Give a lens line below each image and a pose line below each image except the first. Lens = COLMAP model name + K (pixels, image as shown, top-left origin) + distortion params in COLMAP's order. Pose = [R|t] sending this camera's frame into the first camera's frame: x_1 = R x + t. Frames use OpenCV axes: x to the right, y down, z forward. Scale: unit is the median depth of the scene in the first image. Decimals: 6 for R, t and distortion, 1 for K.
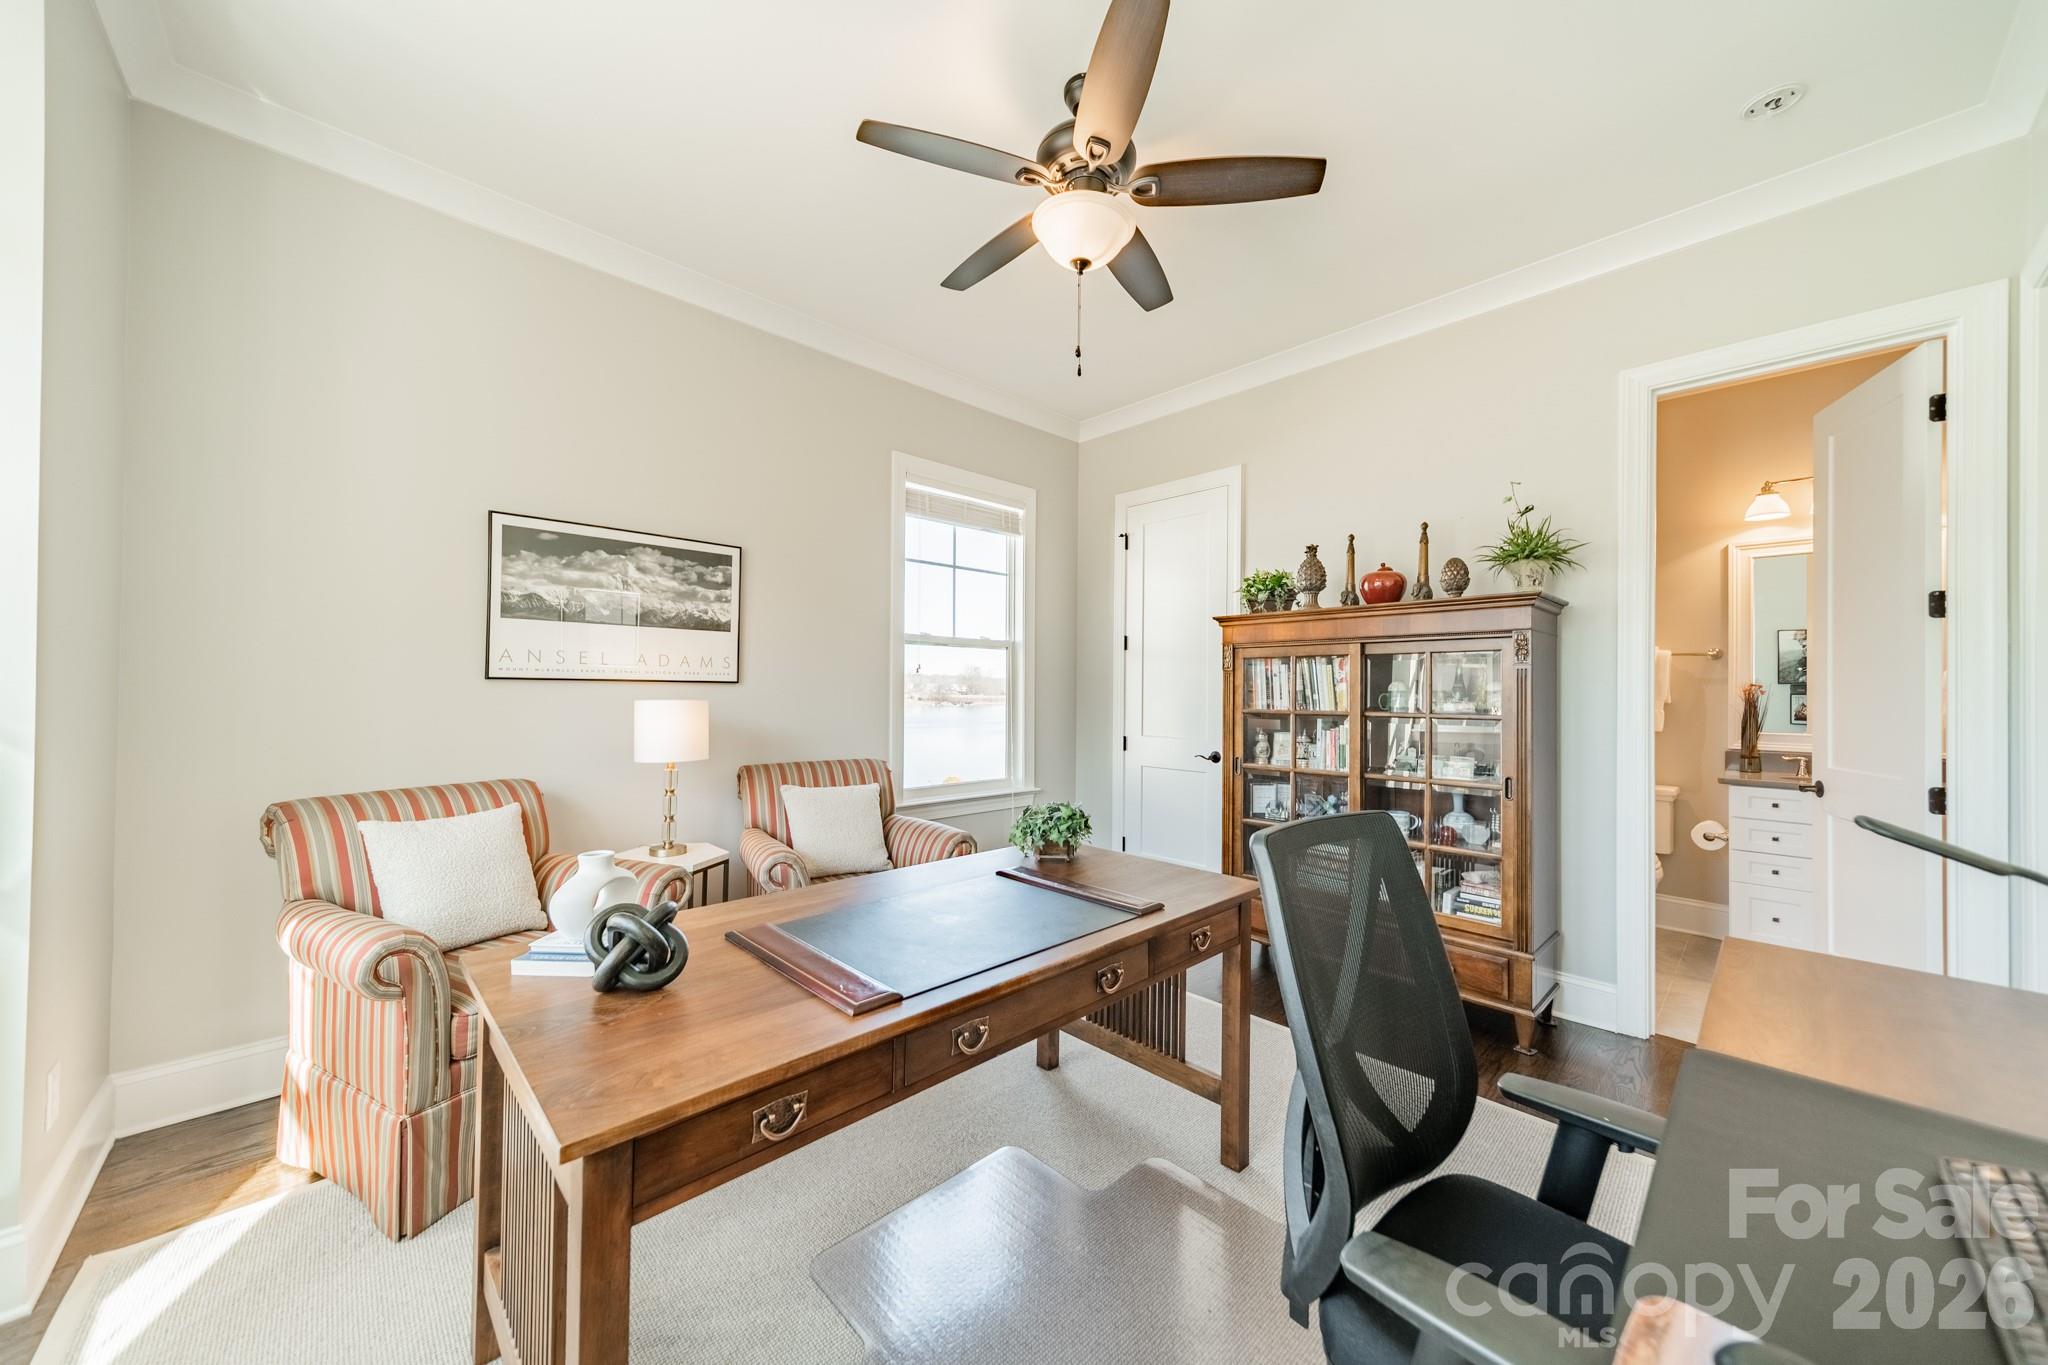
lens RADIAL K [[719.7, 0, 1031.0], [0, 719.7, 682.6], [0, 0, 1]] dist [0.000616, 0.000038]
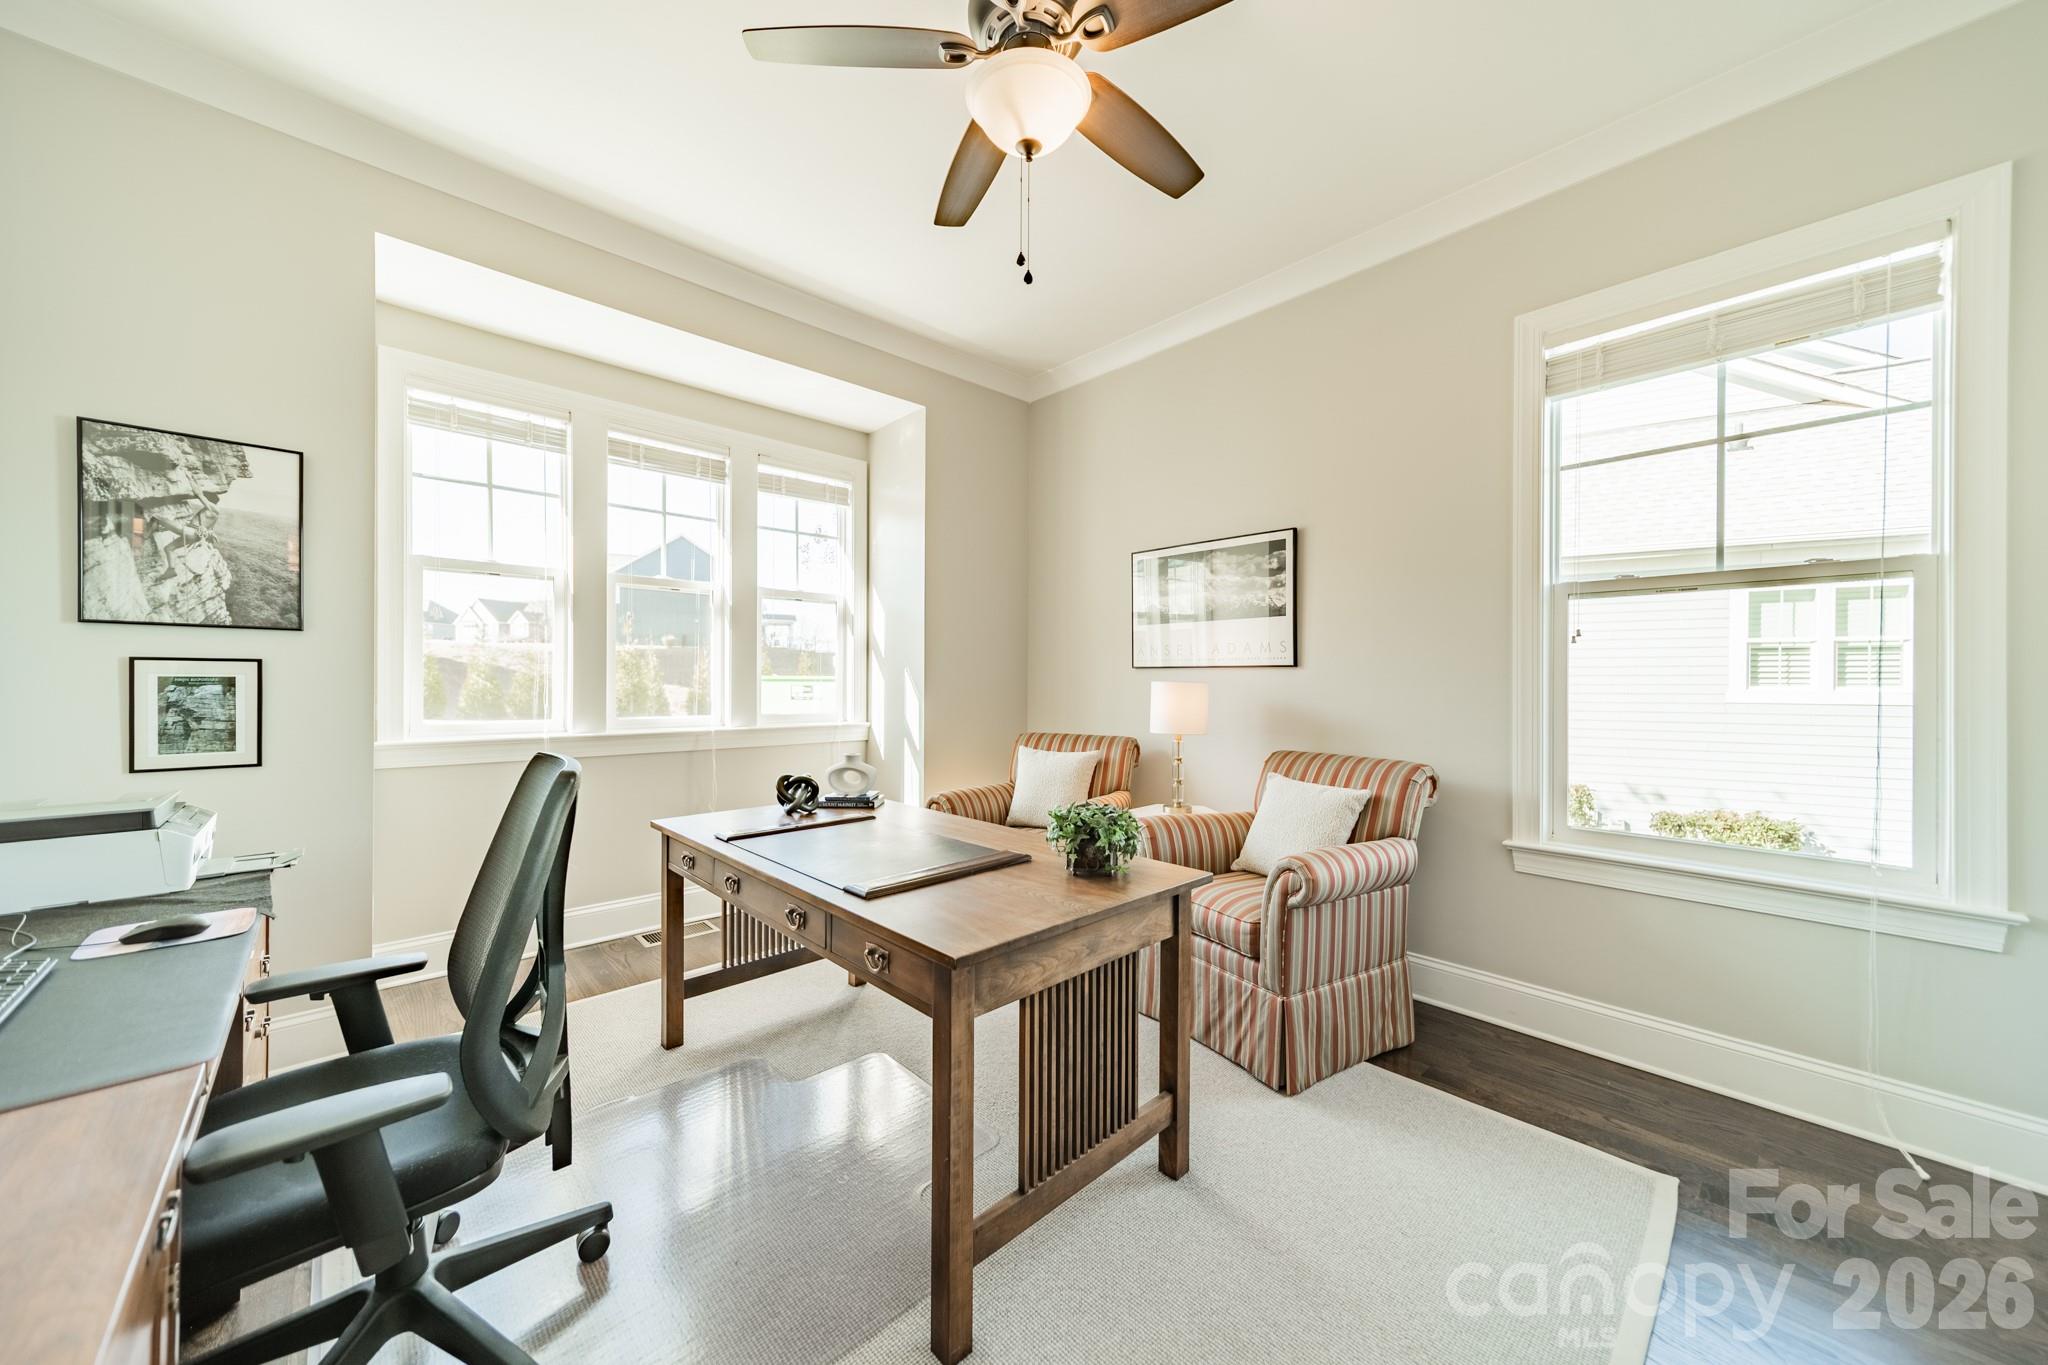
lens RADIAL K [[719.7, 0, 1031.2], [0, 719.7, 684.8], [0, 0, 1]] dist [0.000616, 0.000038]
pose [[-0.009007, -0.003201, -0.999954, 0.584264], [0.006490, 0.999974, -0.003259, 0.026445], [0.999938, -0.006519, -0.008986, 0.659207]]
